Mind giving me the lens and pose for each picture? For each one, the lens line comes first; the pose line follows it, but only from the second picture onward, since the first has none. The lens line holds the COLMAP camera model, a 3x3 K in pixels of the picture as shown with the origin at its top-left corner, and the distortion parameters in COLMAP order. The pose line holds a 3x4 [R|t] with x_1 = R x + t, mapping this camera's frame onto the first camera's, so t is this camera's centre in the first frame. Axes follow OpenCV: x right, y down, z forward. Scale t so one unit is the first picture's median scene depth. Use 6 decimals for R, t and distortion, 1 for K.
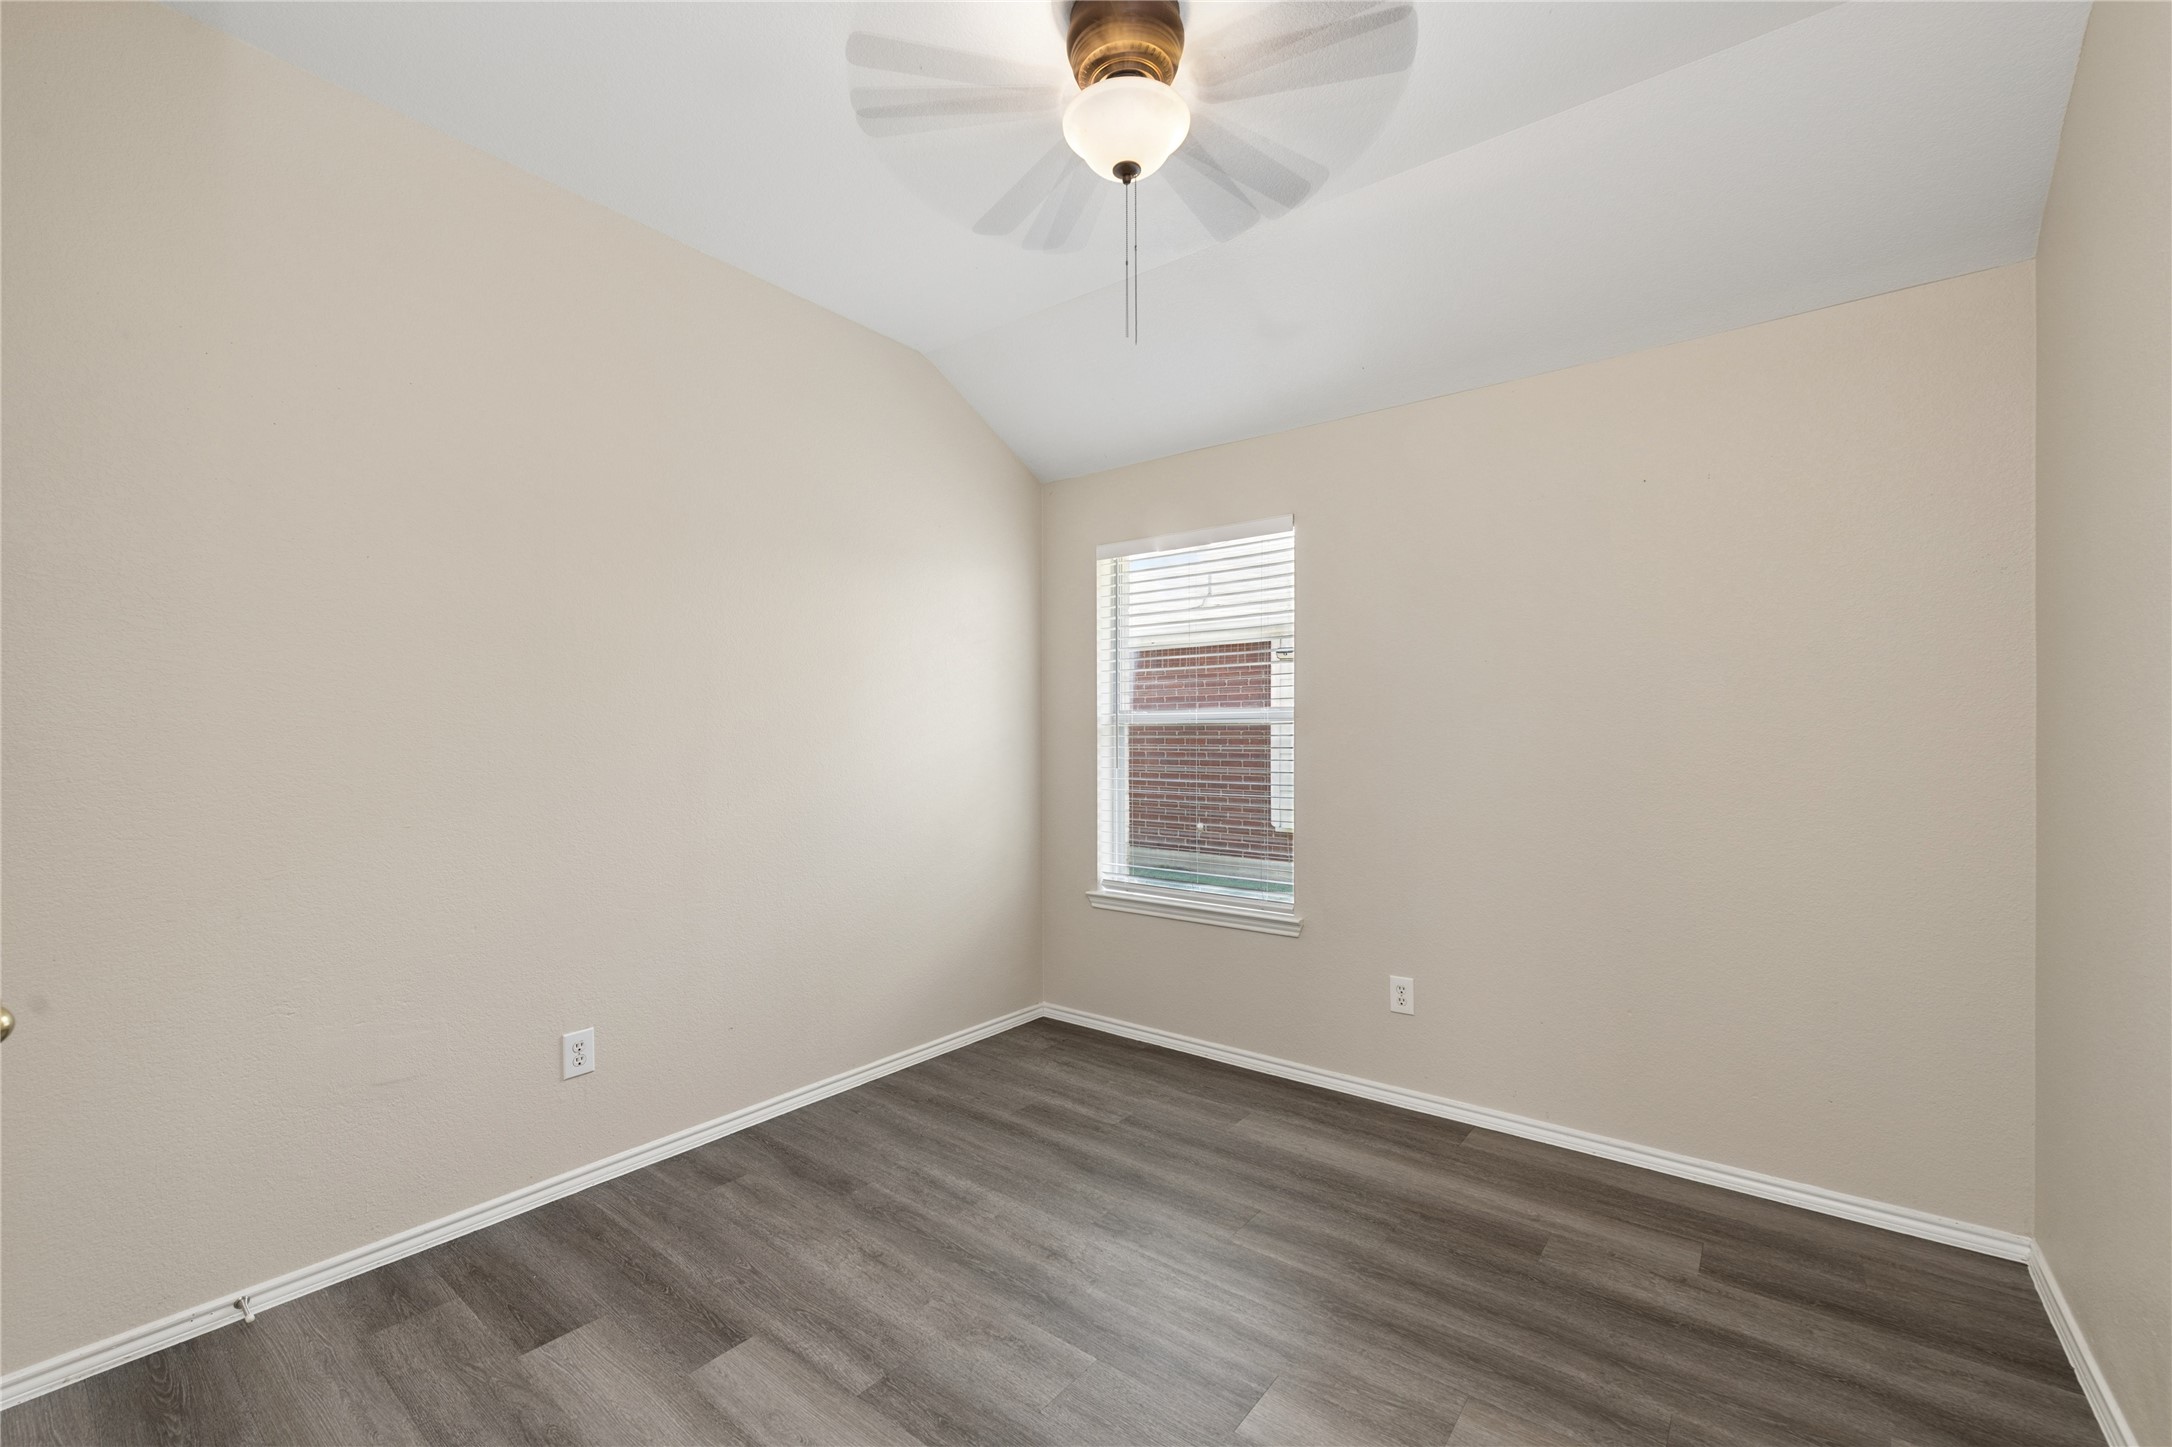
lens RADIAL K [[859.7, 0, 1075.7], [0, 859.7, 732.8], [0, 0, 1]] dist [0.015566, -0.003287]
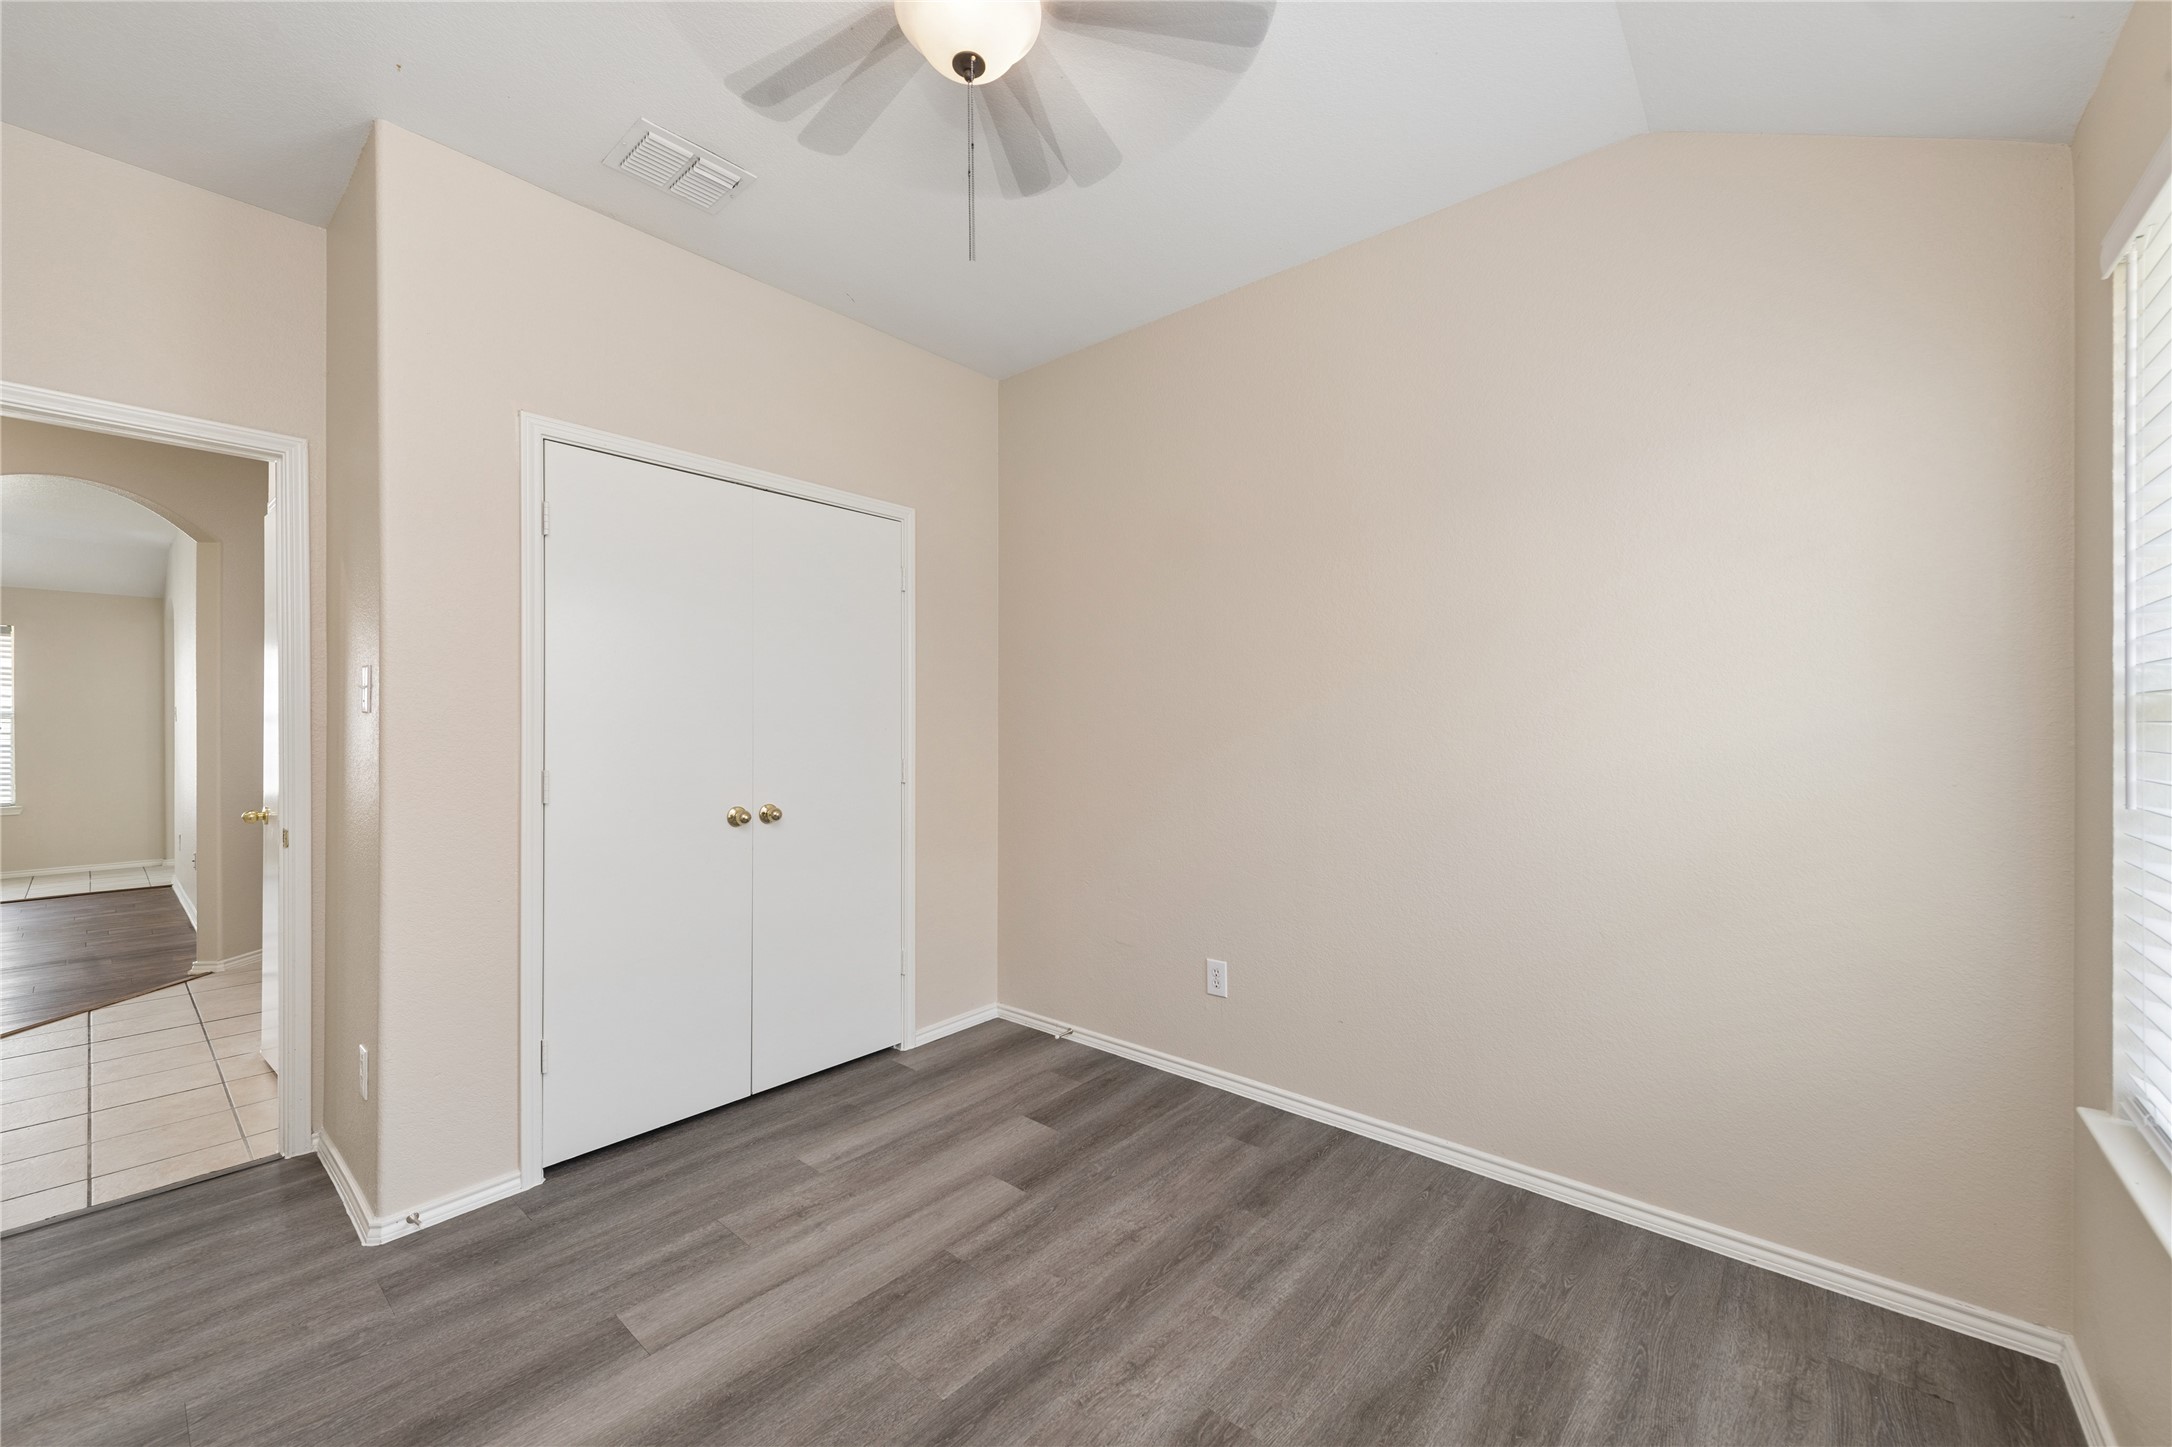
lens RADIAL K [[859.7, 0, 1099.9], [0, 859.7, 717.0], [0, 0, 1]] dist [0.015566, -0.003287]
pose [[-0.021165, -0.010156, -0.999724, 0.713436], [0.005576, 0.999932, -0.010276, 0.001450], [0.999760, -0.005792, -0.021107, 0.887049]]
